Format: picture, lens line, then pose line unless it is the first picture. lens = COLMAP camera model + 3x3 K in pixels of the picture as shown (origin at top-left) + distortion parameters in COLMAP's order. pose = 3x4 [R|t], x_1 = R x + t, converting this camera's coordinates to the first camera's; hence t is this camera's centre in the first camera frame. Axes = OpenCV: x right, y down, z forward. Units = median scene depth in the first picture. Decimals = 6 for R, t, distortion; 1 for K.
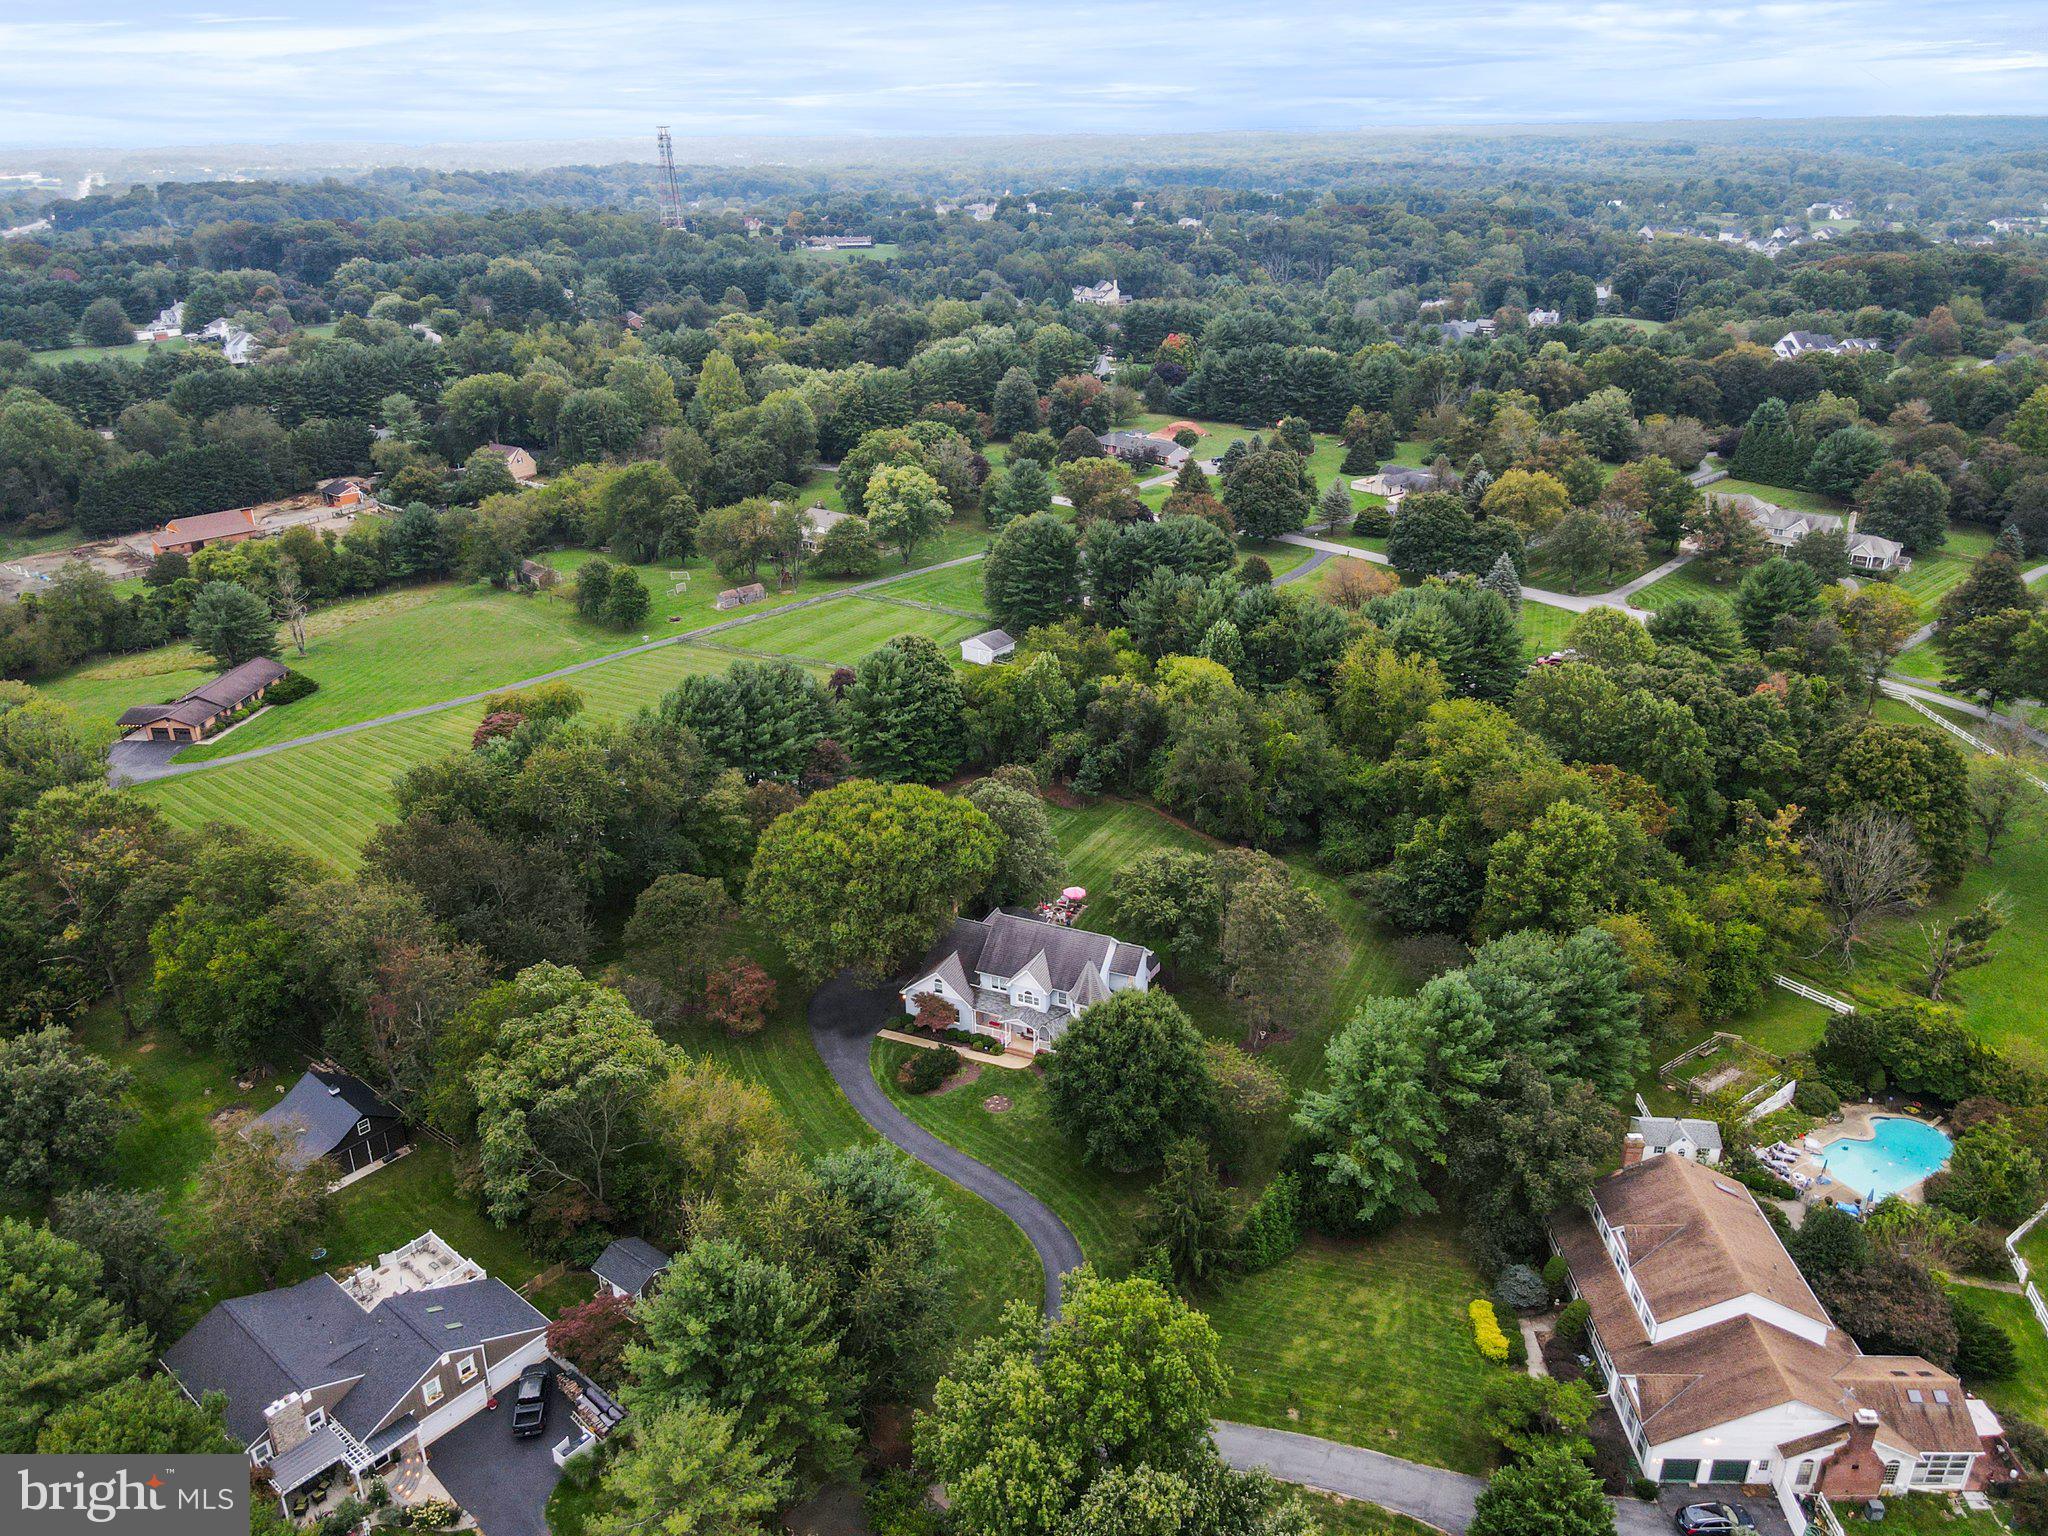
lens RADIAL K [[1481.2, 0, 1031.6], [0, 1481.2, 756.9], [0, 0, 1]] dist [0.019746, 0.007717]
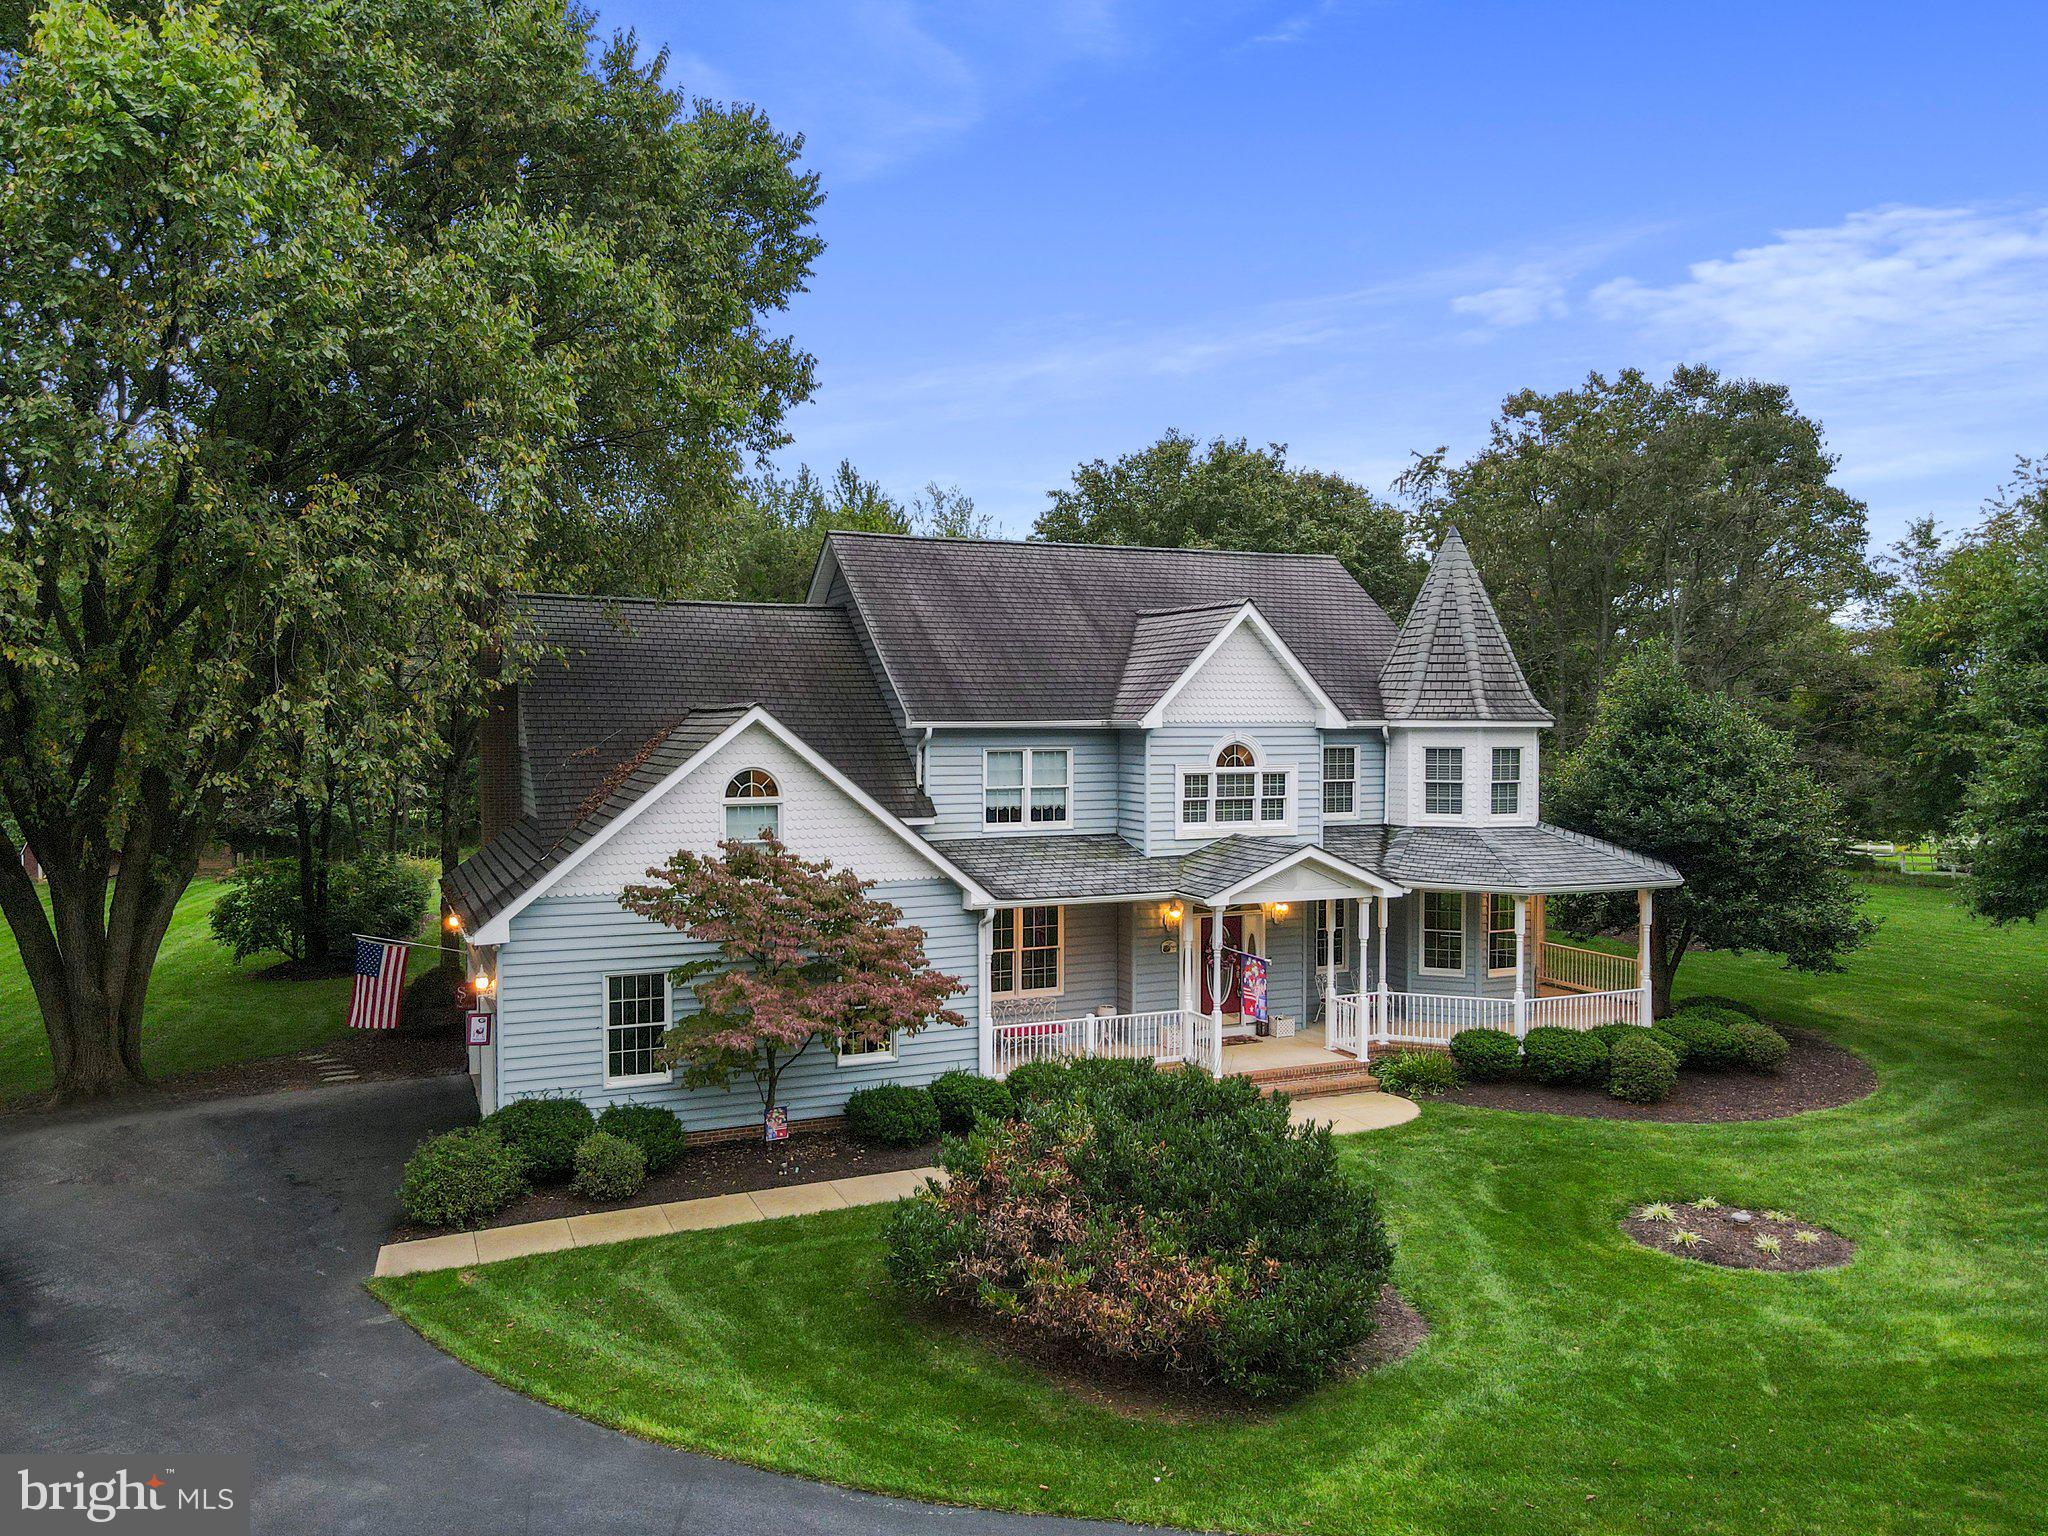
lens RADIAL K [[1481.2, 0, 1031.6], [0, 1481.2, 756.9], [0, 0, 1]] dist [0.019746, 0.007717]
pose [[0.687105, -0.011667, 0.726464, -0.130655], [0.303682, 0.912953, -0.272568, 0.167023], [-0.660048, 0.407897, 0.630838, 0.734608]]
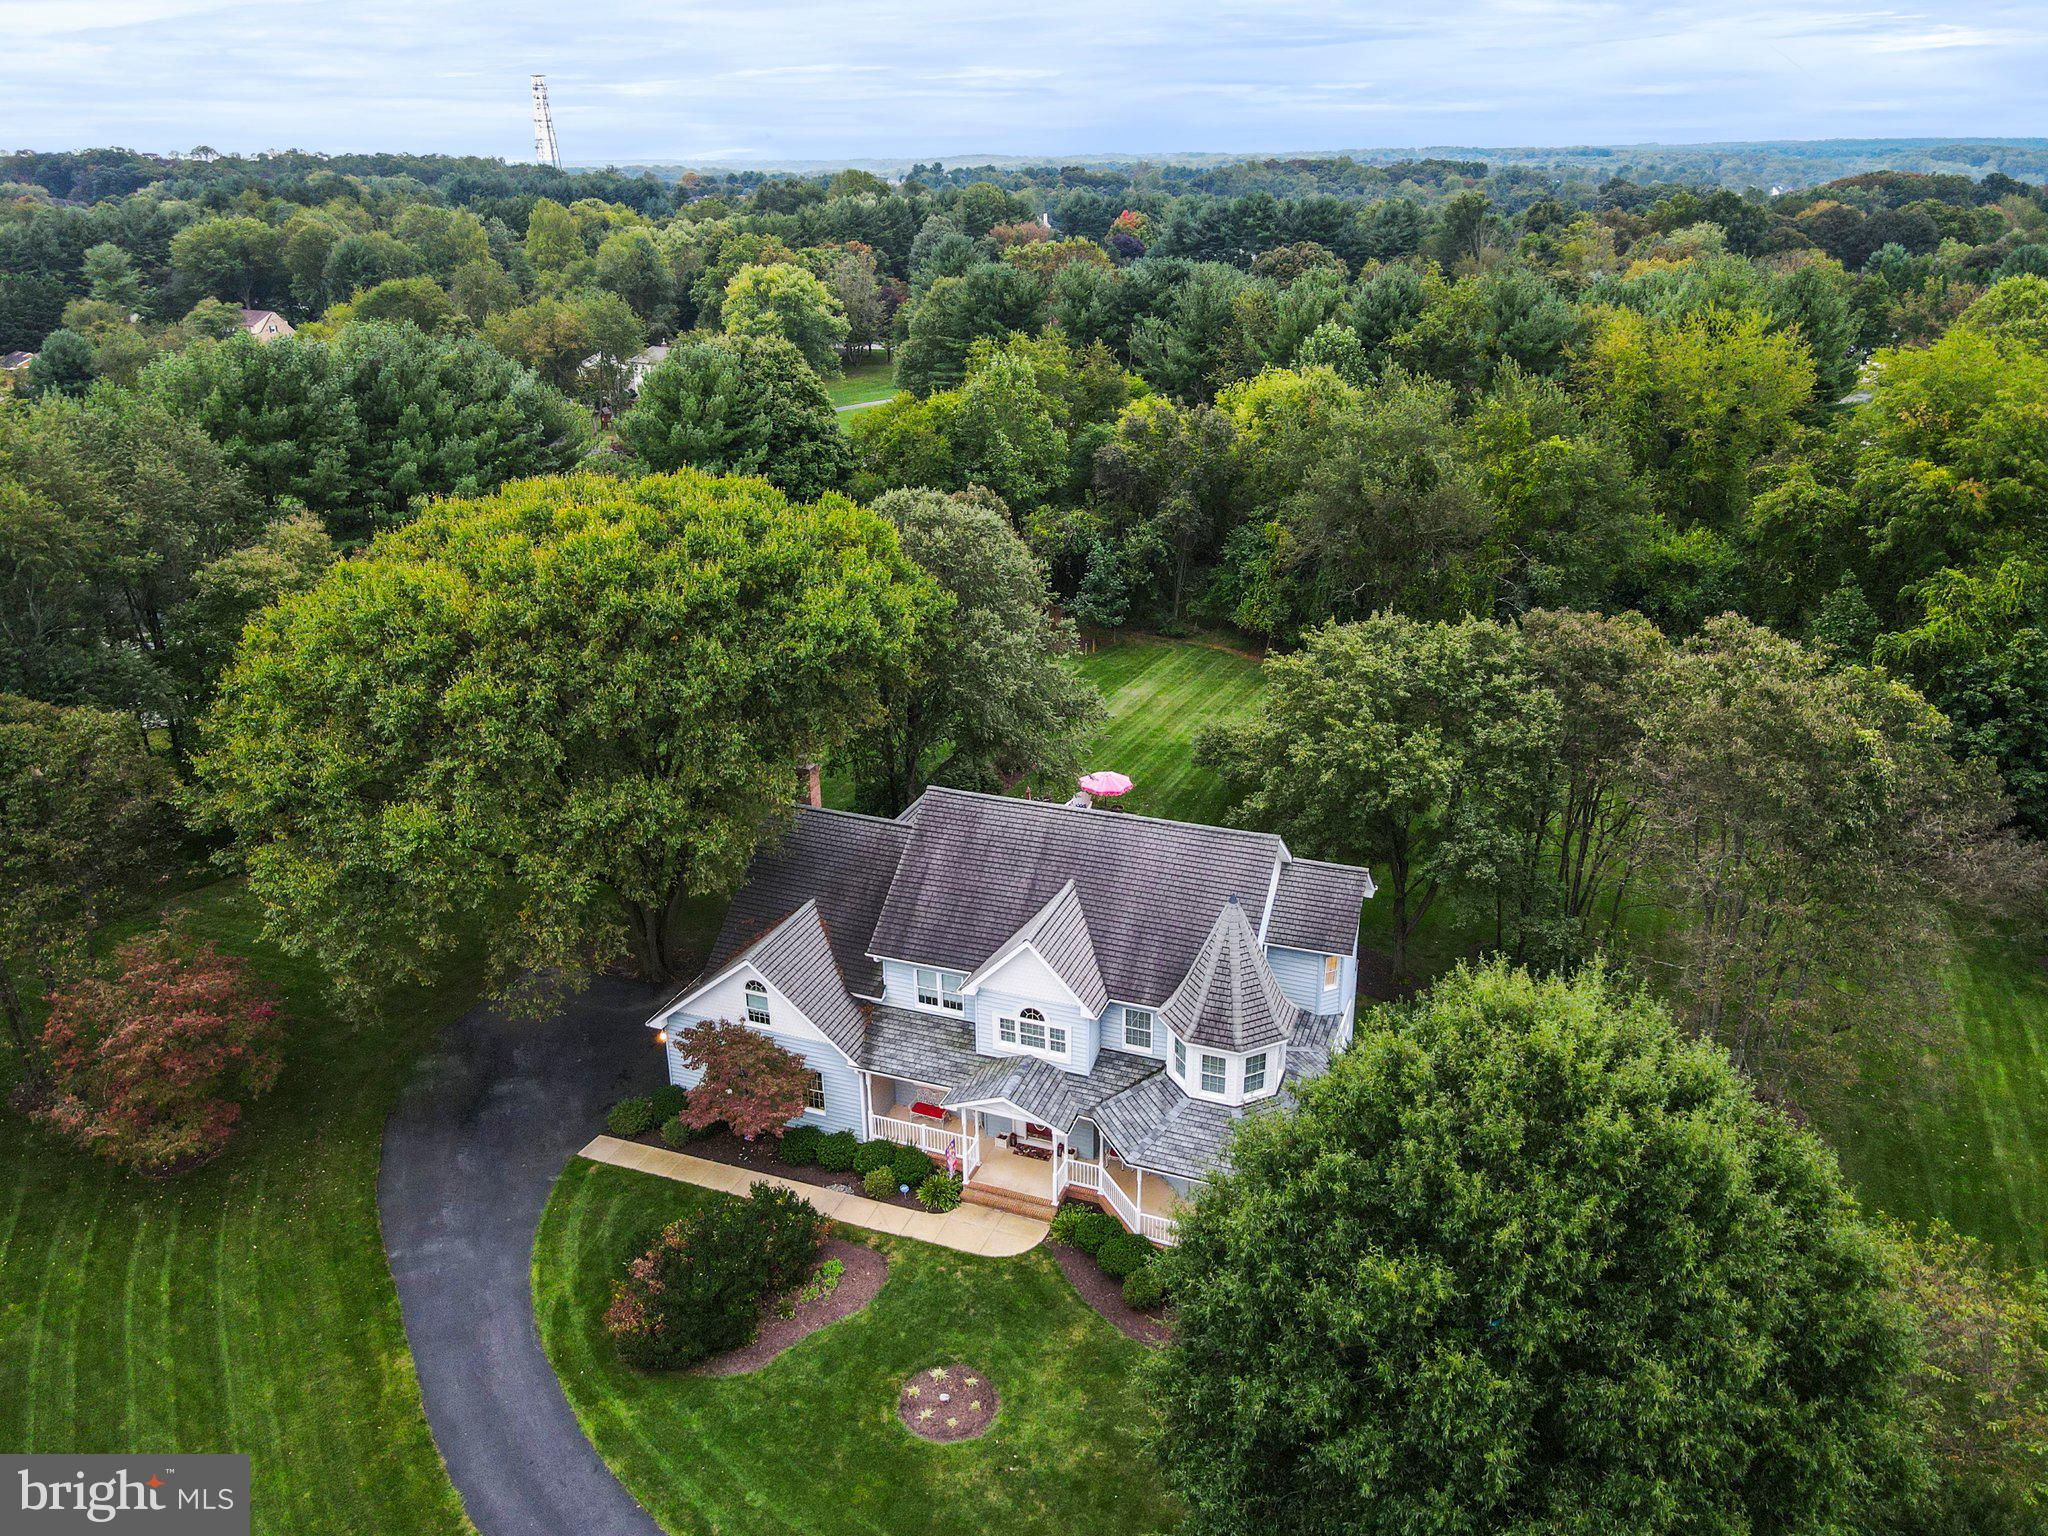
lens RADIAL K [[1483.7, 0, 1024.0], [0, 1483.7, 768.0], [0, 0, 1]] dist [0.007517, 0.025510]
pose [[0.998767, -0.024044, 0.043436, -0.013532], [0.024543, 0.999638, -0.011002, 0.089571], [-0.043156, 0.012054, 0.998996, 0.554861]]
